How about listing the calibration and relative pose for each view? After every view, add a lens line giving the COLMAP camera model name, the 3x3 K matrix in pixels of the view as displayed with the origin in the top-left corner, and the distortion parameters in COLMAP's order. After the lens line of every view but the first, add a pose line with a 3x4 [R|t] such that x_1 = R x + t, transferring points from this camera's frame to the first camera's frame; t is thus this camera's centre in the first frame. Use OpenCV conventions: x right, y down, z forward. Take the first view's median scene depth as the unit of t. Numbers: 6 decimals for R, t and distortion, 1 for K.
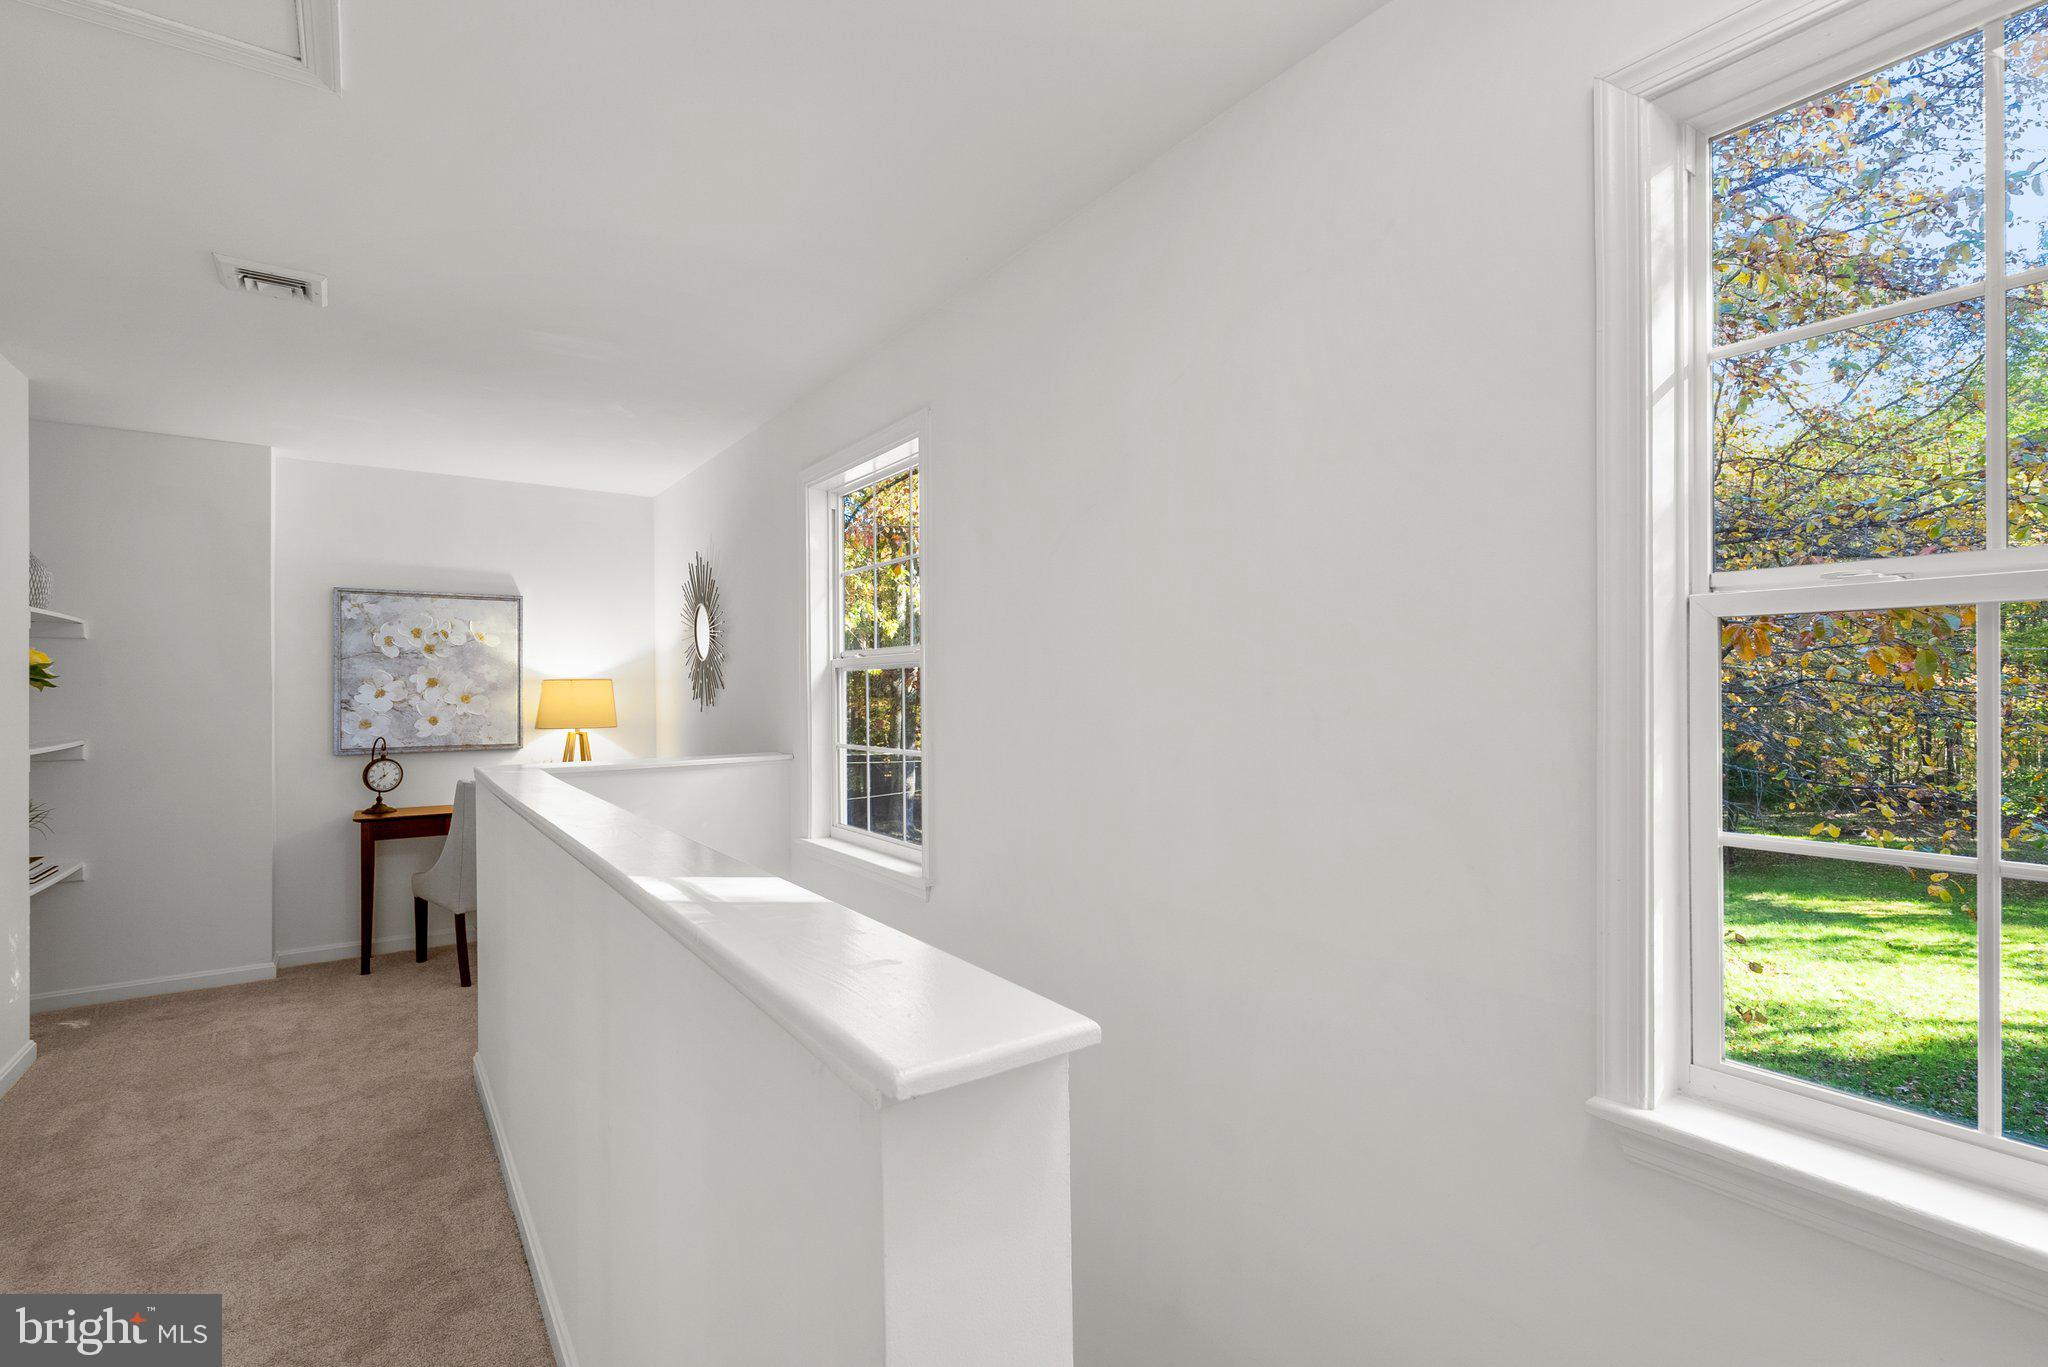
lens RADIAL K [[942.0, 0, 1034.8], [0, 942.0, 682.7], [0, 0, 1]] dist [-0.000212, 0.002245]
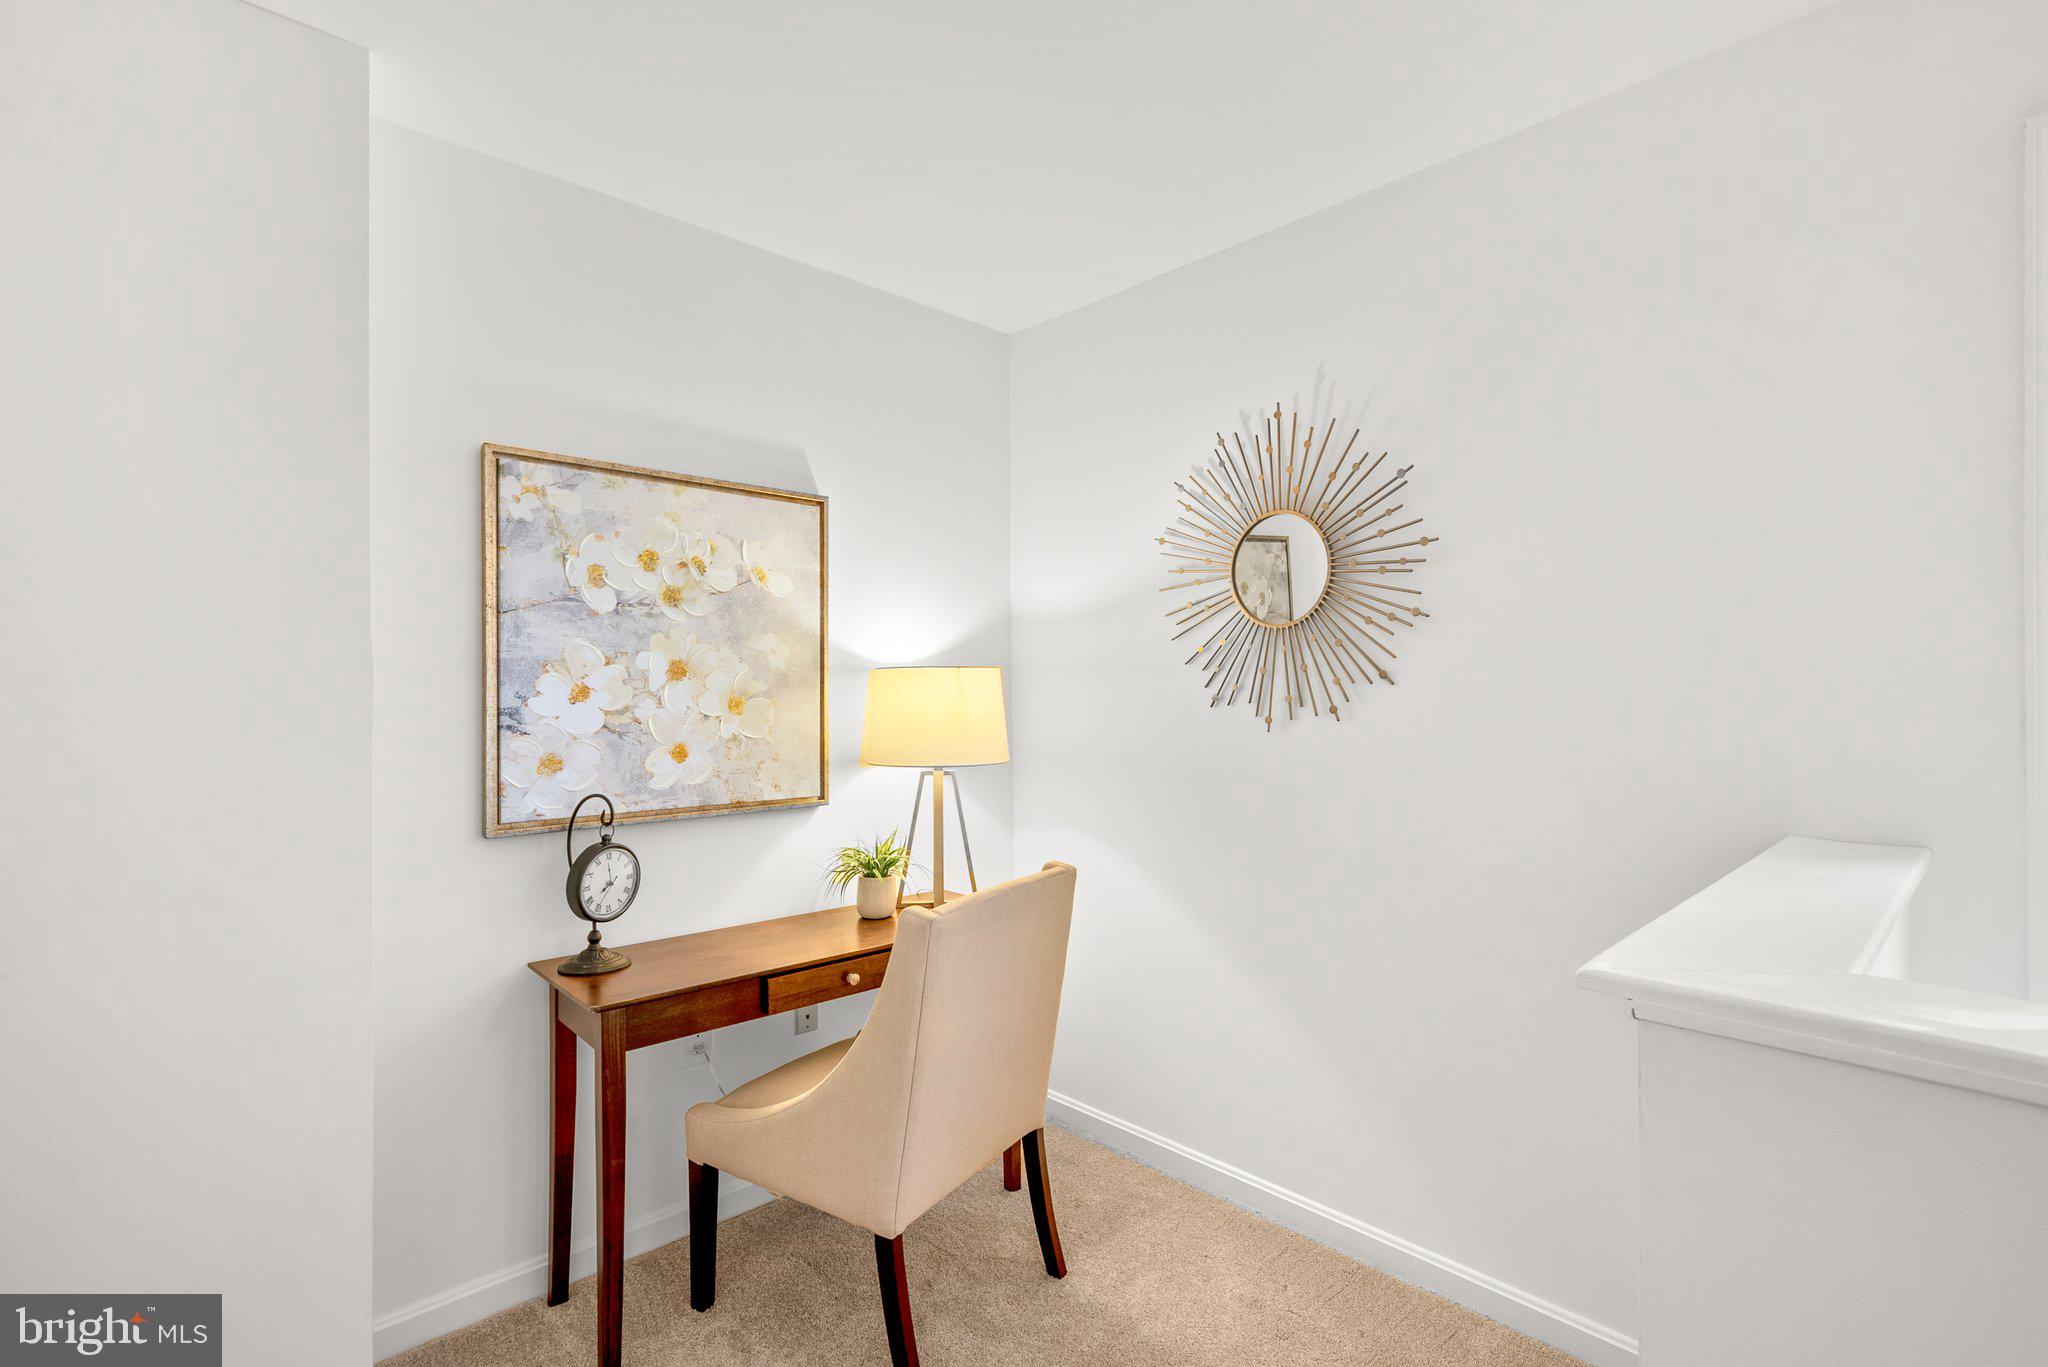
lens RADIAL K [[942.0, 0, 1014.1], [0, 942.0, 692.0], [0, 0, 1]] dist [-0.000212, 0.002245]
pose [[0.990801, -0.002267, 0.135306, -0.550139], [0.001779, 0.999991, 0.003724, 0.009445], [-0.135313, -0.003449, 0.990797, 0.532682]]
